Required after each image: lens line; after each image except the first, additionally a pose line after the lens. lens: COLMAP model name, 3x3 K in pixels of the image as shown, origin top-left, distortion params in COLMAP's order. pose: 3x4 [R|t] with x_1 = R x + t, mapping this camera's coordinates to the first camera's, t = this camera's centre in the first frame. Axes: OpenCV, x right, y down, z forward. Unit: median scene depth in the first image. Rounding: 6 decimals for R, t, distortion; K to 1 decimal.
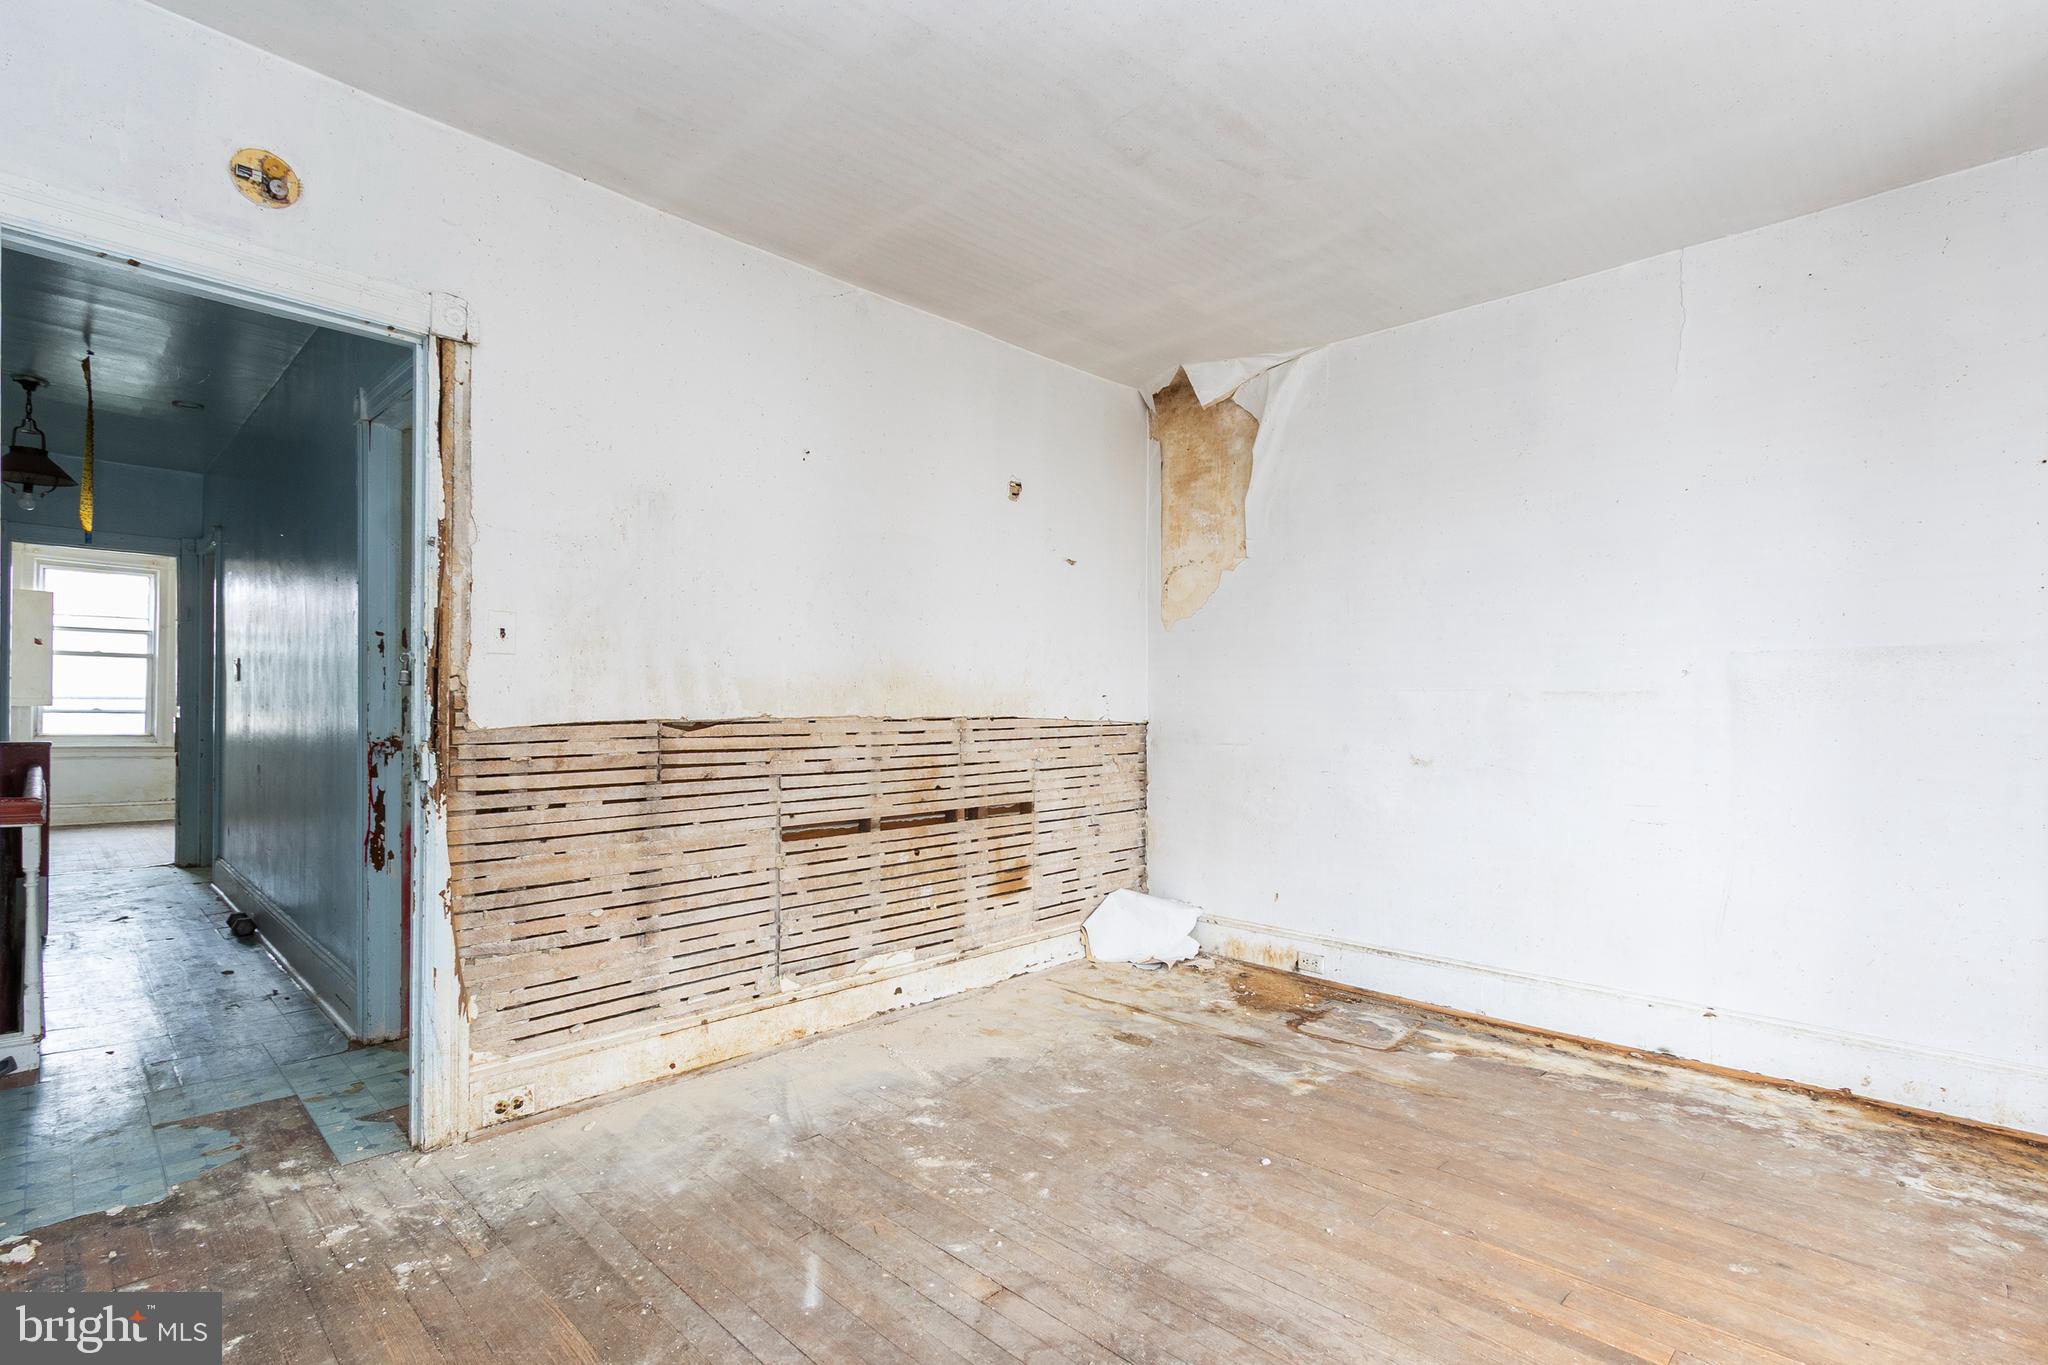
lens RADIAL K [[933.6, 0, 1020.4], [0, 933.6, 681.0], [0, 0, 1]] dist [0.002256, -0.000911]
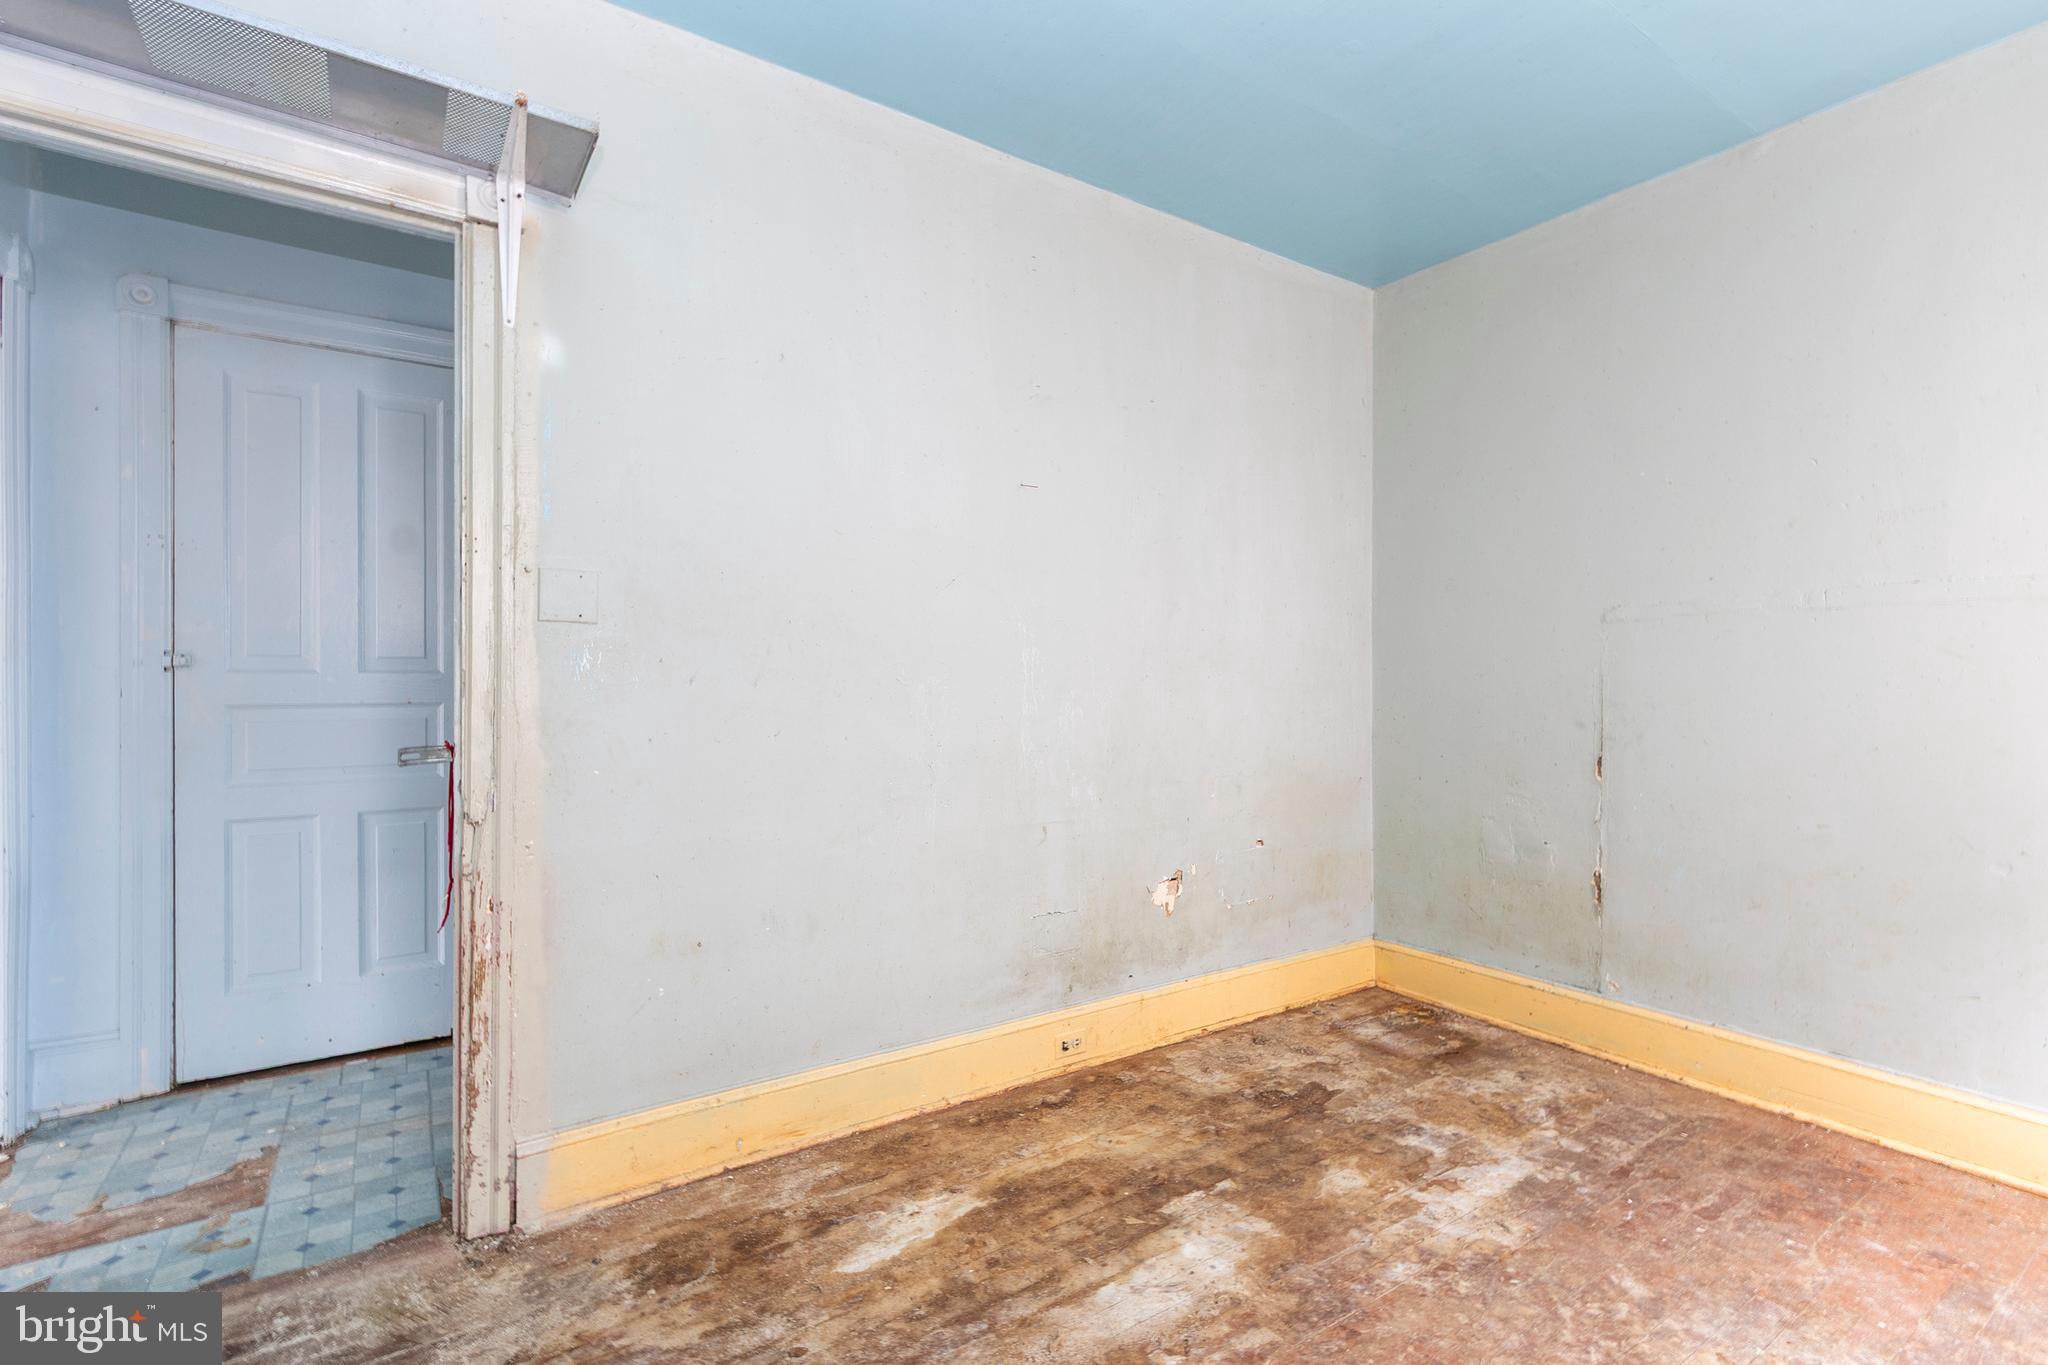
lens RADIAL K [[933.6, 0, 1020.4], [0, 933.6, 681.0], [0, 0, 1]] dist [0.002256, -0.000911]
pose [[-0.213618, -0.000651, -0.976917, -0.169391], [0.017899, 0.999829, -0.004580, 0.032823], [0.976753, -0.018464, -0.213570, 1.799332]]
